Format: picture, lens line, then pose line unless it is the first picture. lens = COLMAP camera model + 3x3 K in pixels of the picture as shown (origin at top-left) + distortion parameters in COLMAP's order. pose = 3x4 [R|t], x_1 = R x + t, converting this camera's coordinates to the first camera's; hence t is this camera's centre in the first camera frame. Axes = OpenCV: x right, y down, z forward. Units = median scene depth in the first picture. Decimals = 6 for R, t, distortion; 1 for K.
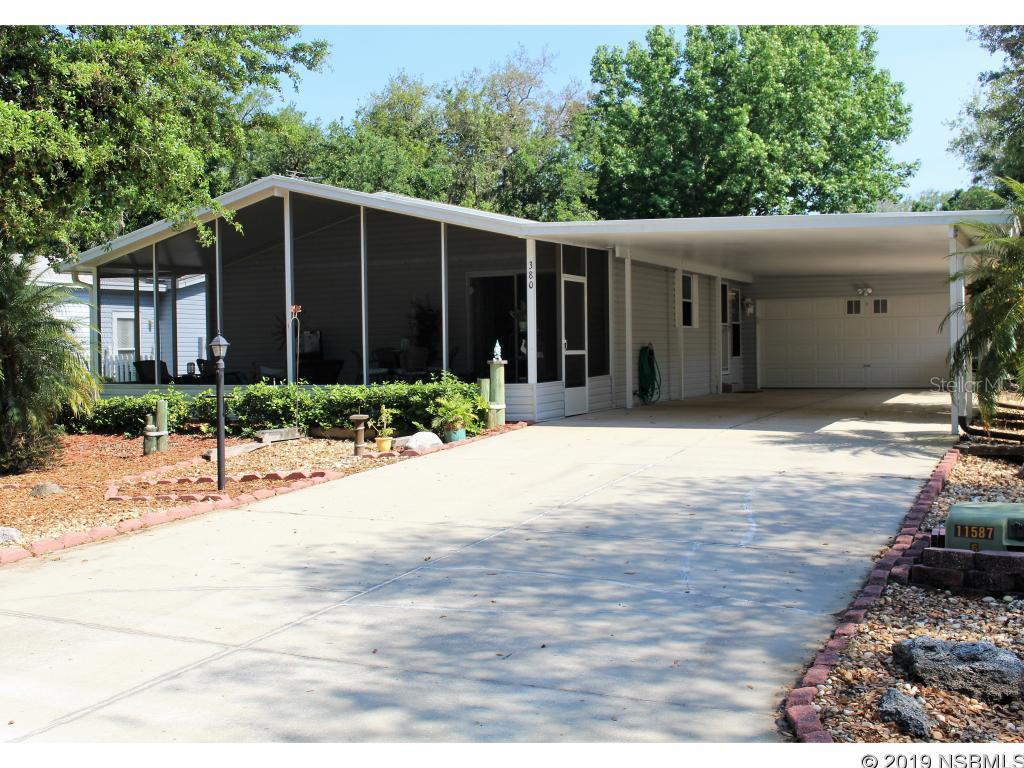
lens RADIAL K [[1104.7, 0, 511.4], [0, 1104.7, 383.9], [0, 0, 1]] dist [-0.069809, 0.000000]
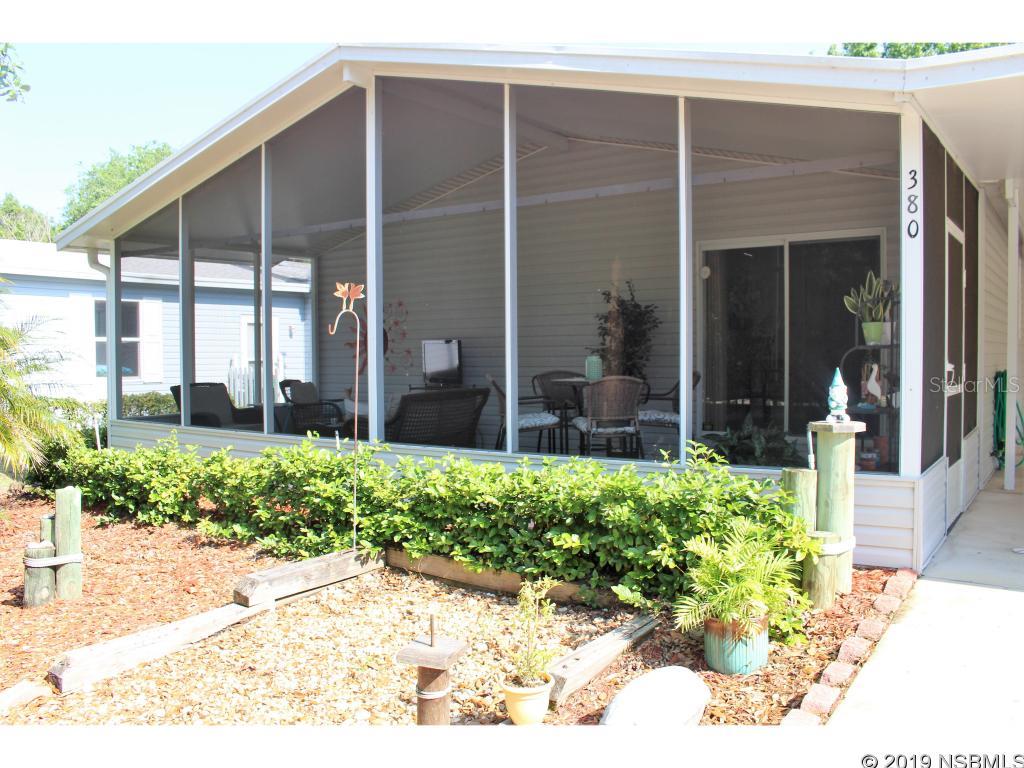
lens RADIAL K [[858.5, 0, 509.5], [0, 858.5, 382.3], [0, 0, 1]] dist [-0.146101, 0.084079]
pose [[0.982667, 0.014312, -0.184826, -0.066073], [-0.014009, 0.999898, 0.002943, -0.031980], [0.184849, -0.000303, 0.982767, 0.653388]]
